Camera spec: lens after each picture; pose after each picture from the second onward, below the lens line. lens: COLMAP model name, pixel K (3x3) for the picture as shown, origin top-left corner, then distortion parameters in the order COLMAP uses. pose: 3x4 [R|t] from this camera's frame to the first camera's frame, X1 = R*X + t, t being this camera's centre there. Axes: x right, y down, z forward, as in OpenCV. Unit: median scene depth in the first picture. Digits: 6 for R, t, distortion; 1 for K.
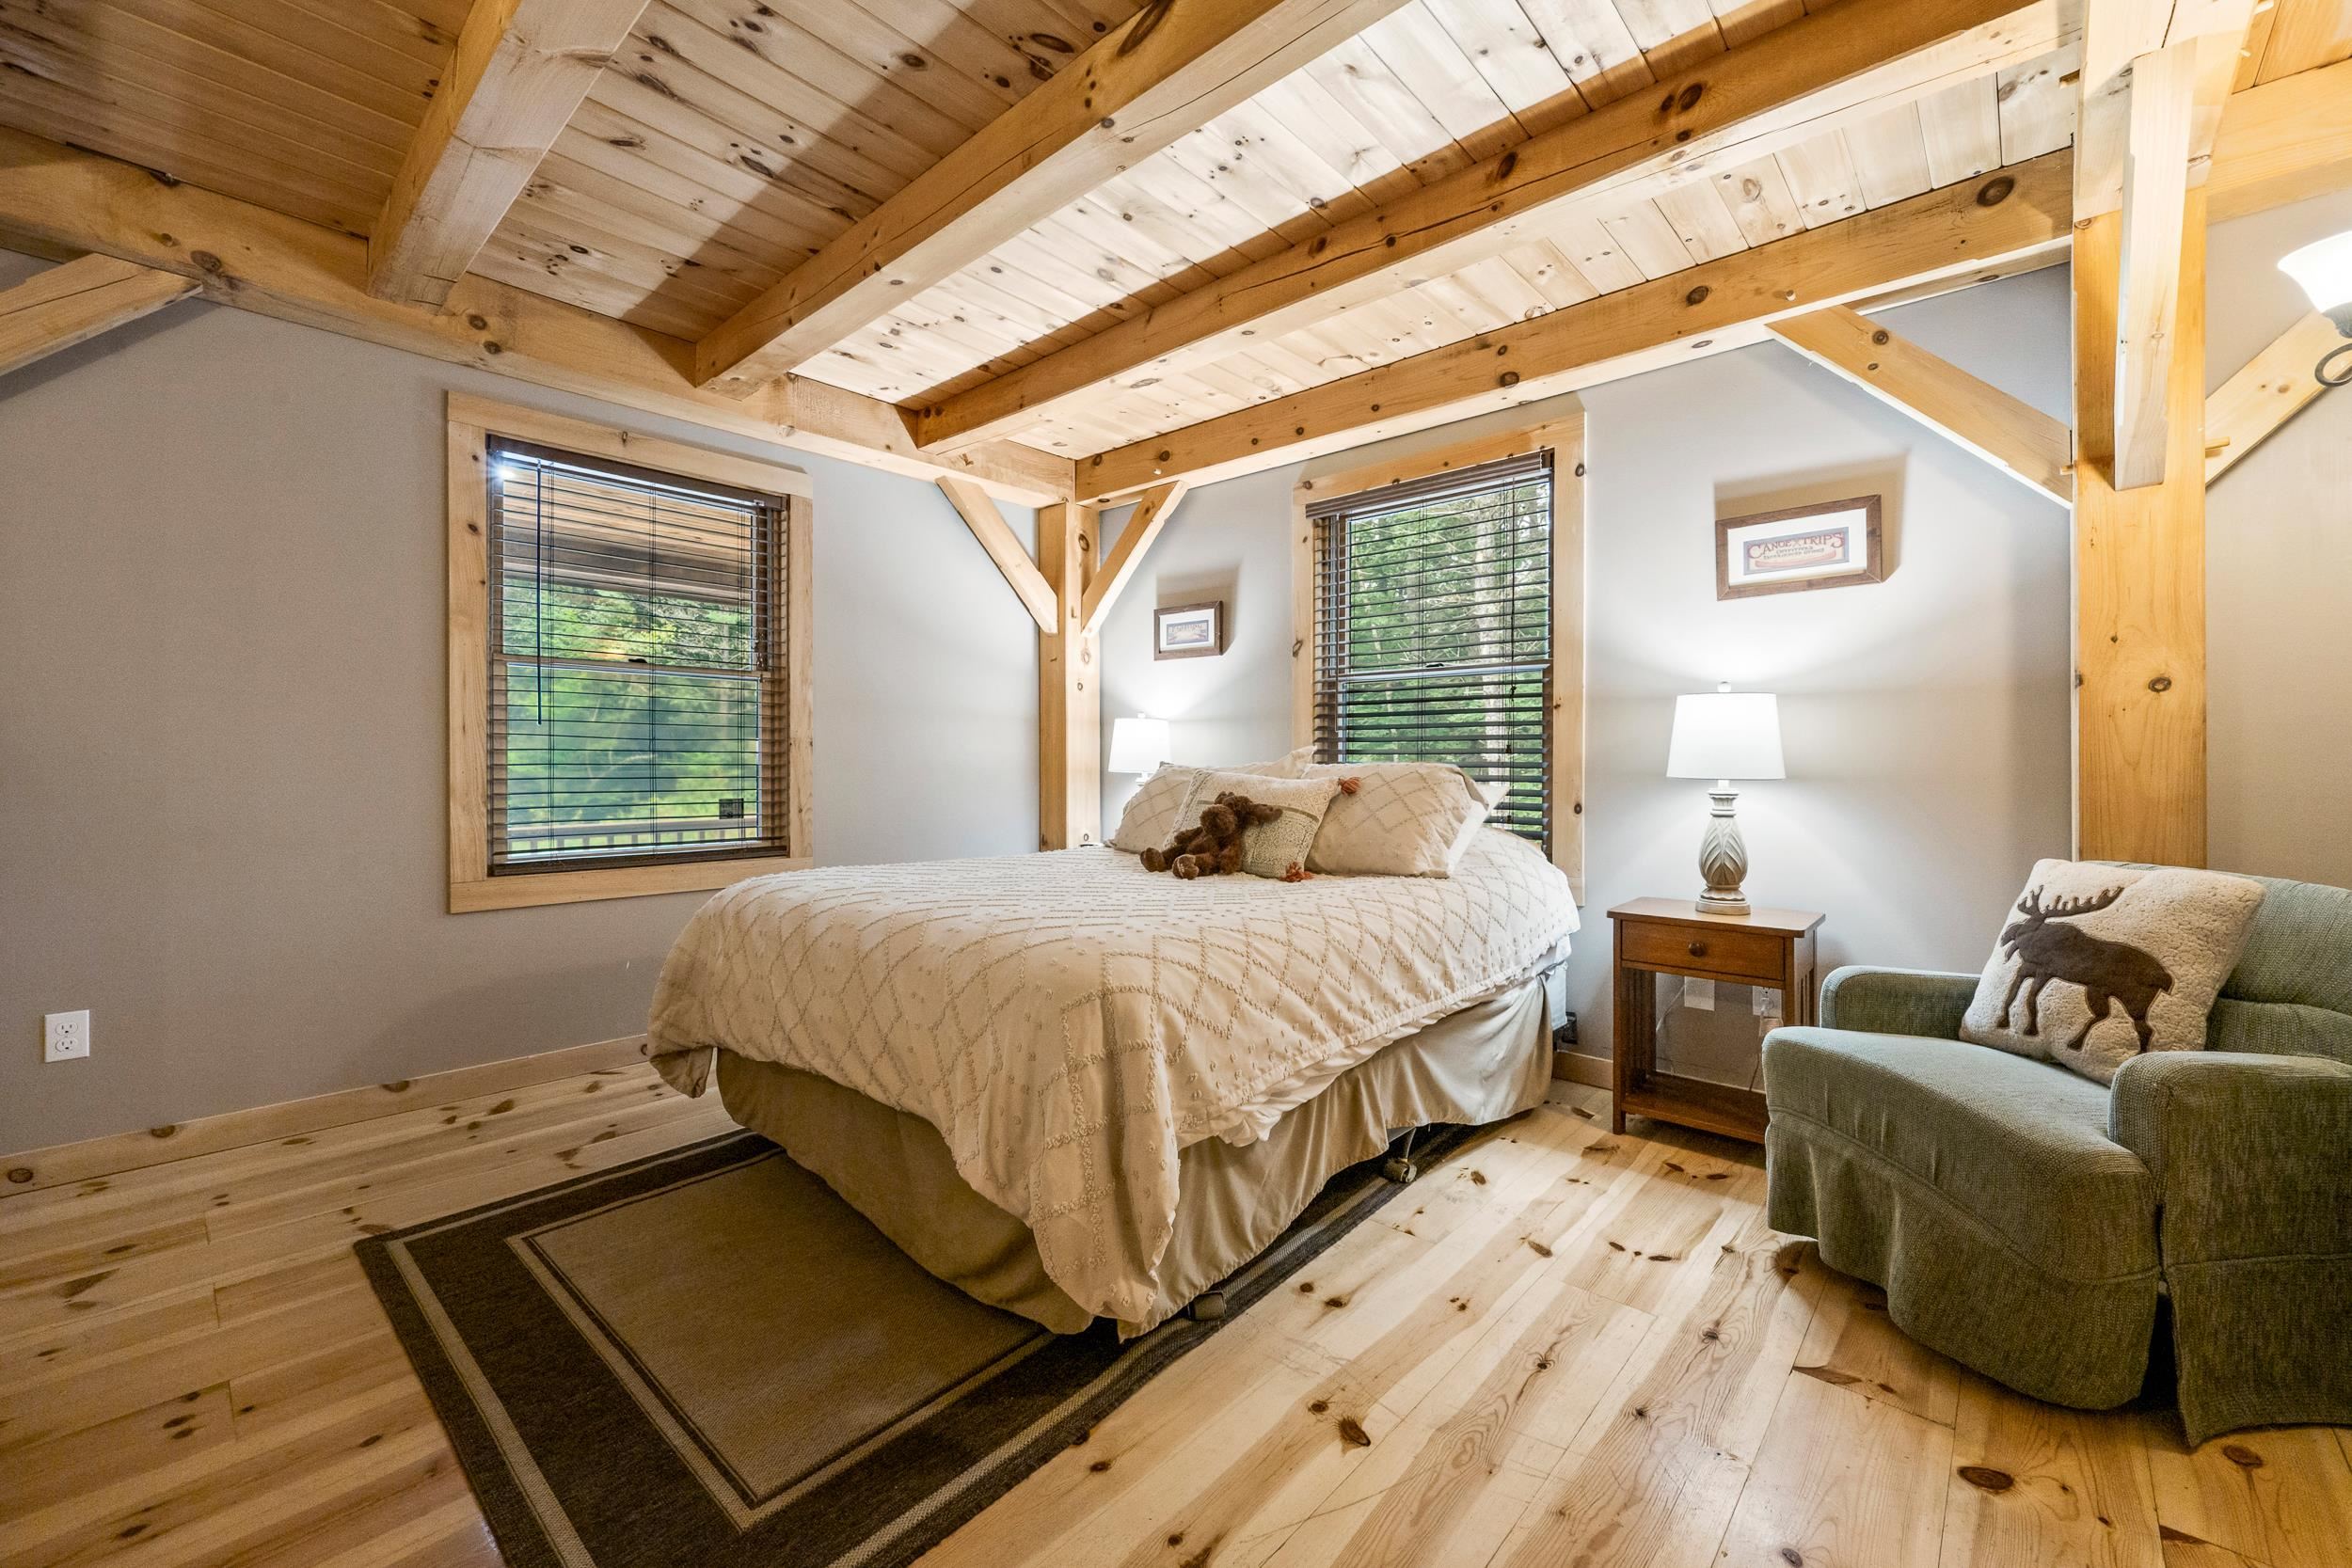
lens RADIAL K [[944.6, 0, 1184.4], [0, 944.6, 774.1], [0, 0, 1]] dist [-0.001851, -0.000134]
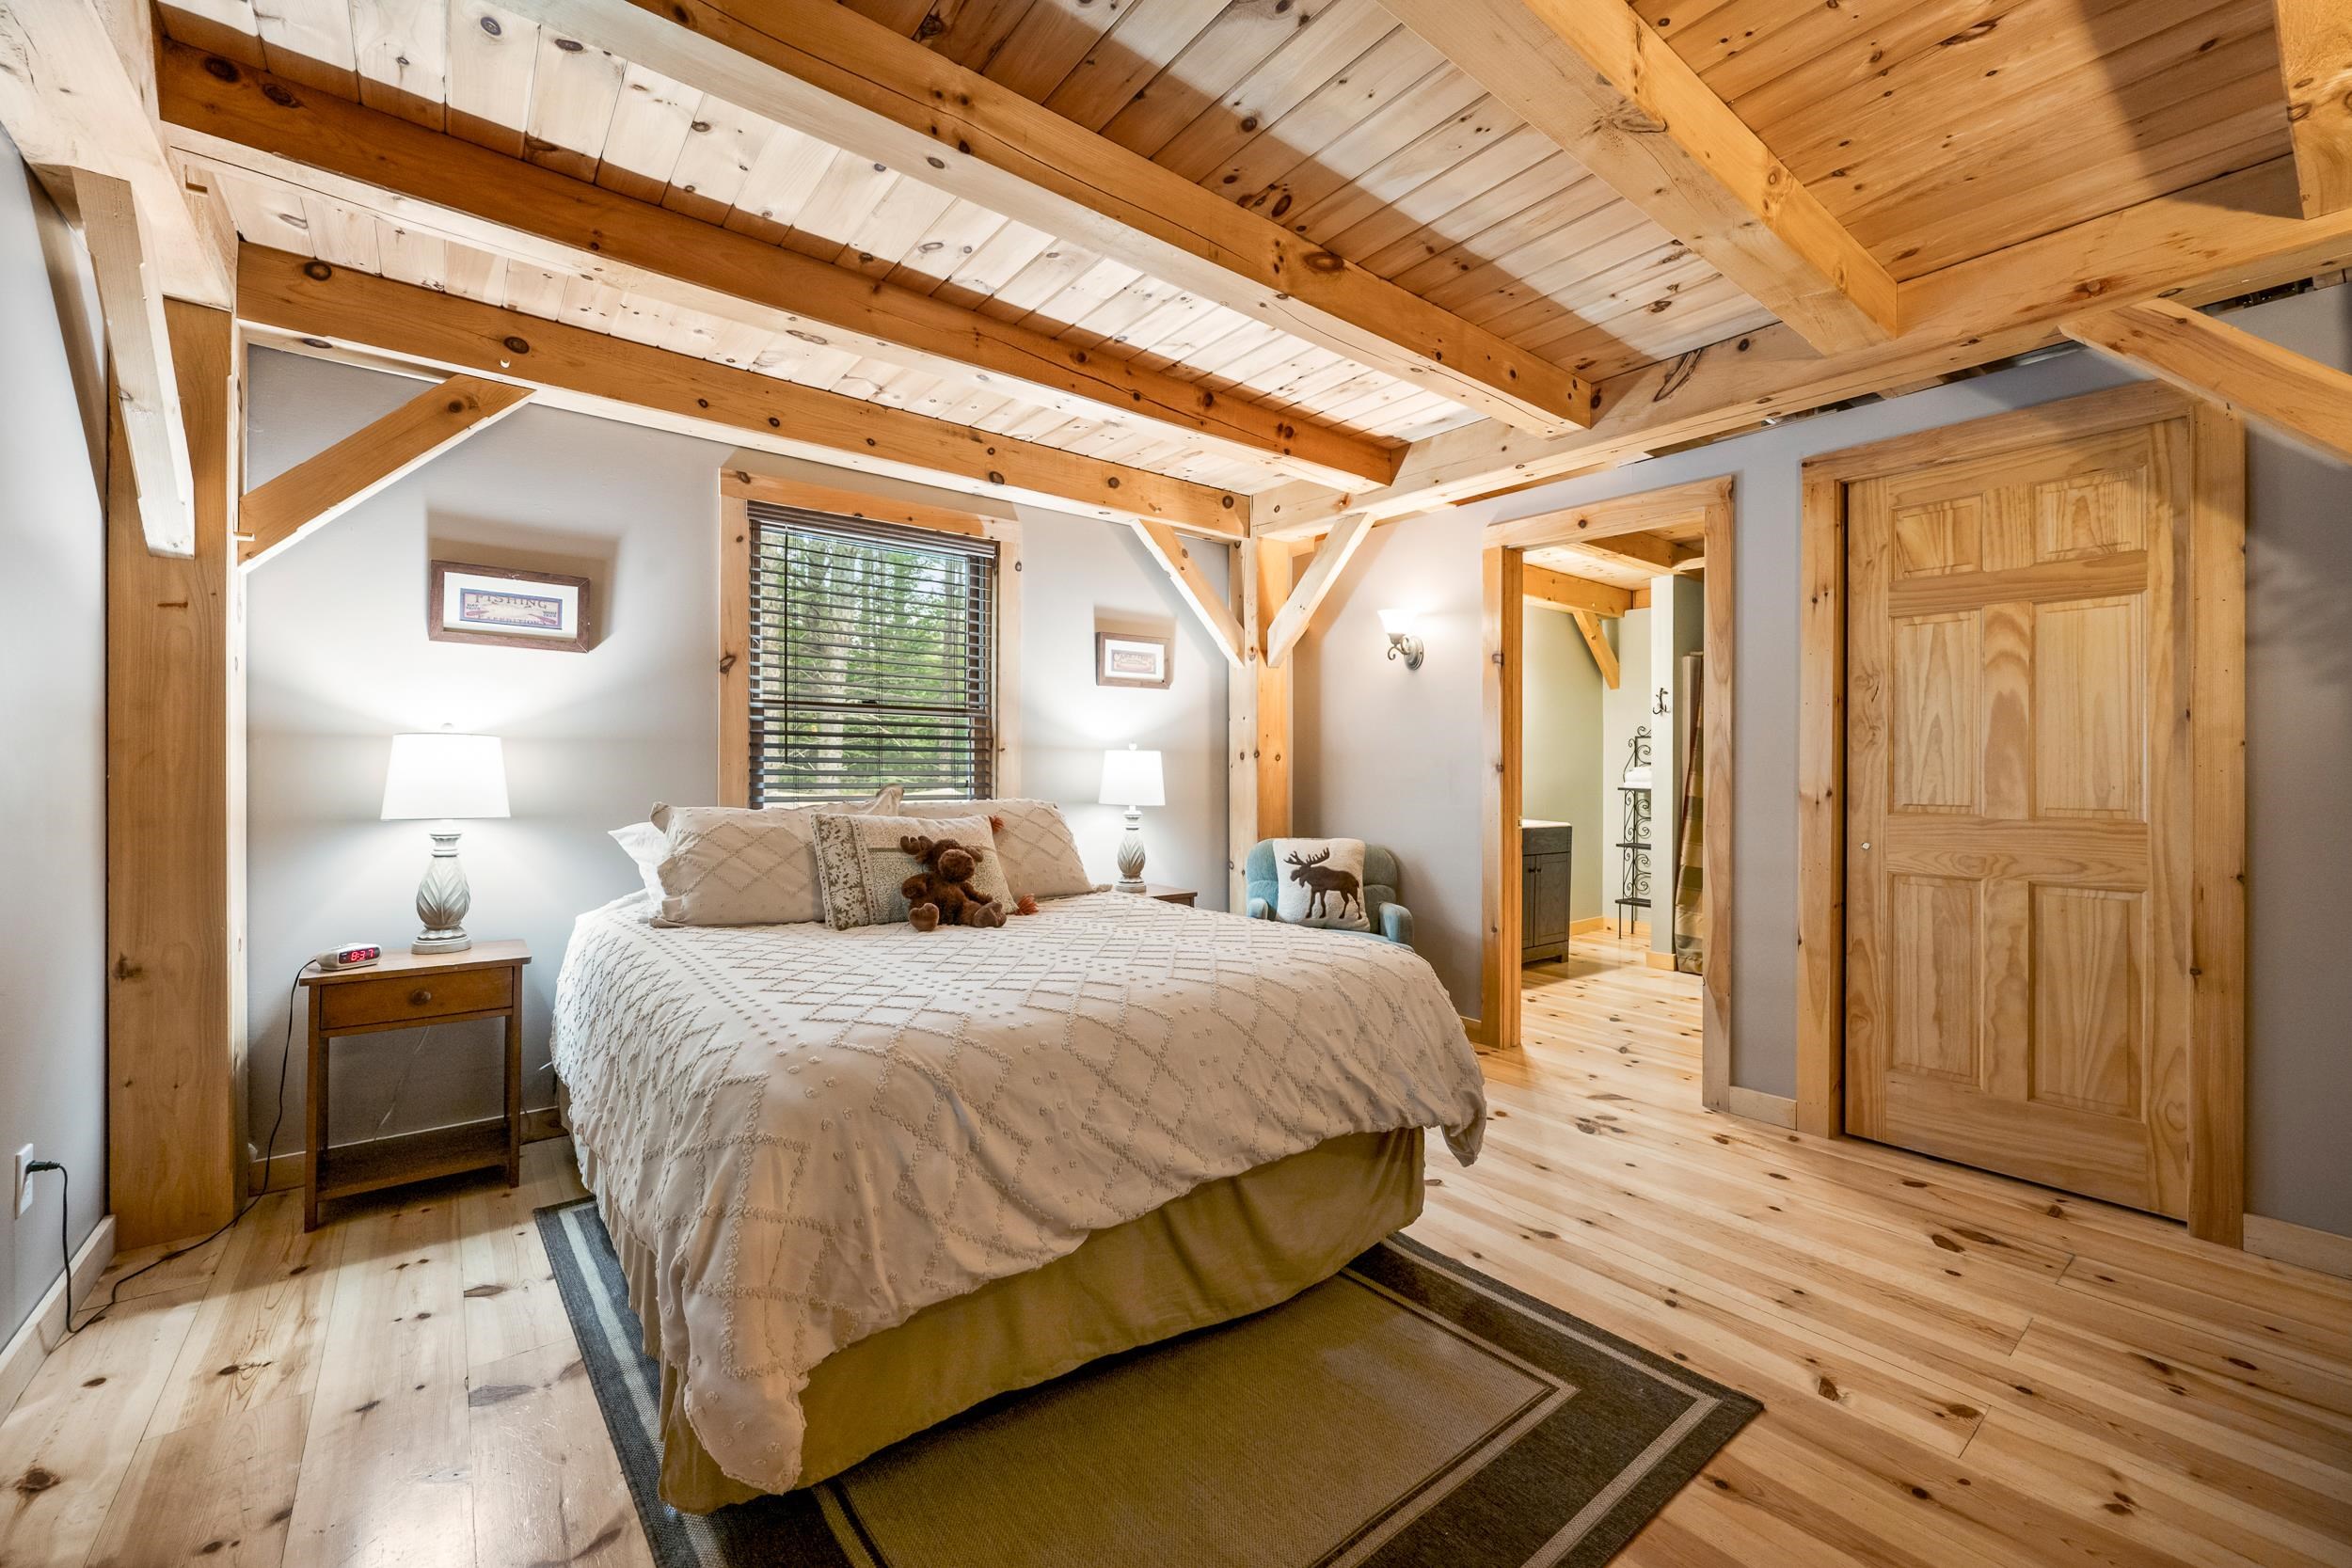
lens RADIAL K [[944.6, 0, 1186.8], [0, 944.6, 775.9], [0, 0, 1]] dist [-0.001851, -0.000134]
pose [[0.163559, -0.005389, 0.986519, -0.942056], [0.005489, 0.999975, 0.004552, -0.048867], [-0.986518, 0.004671, 0.163584, 0.657489]]
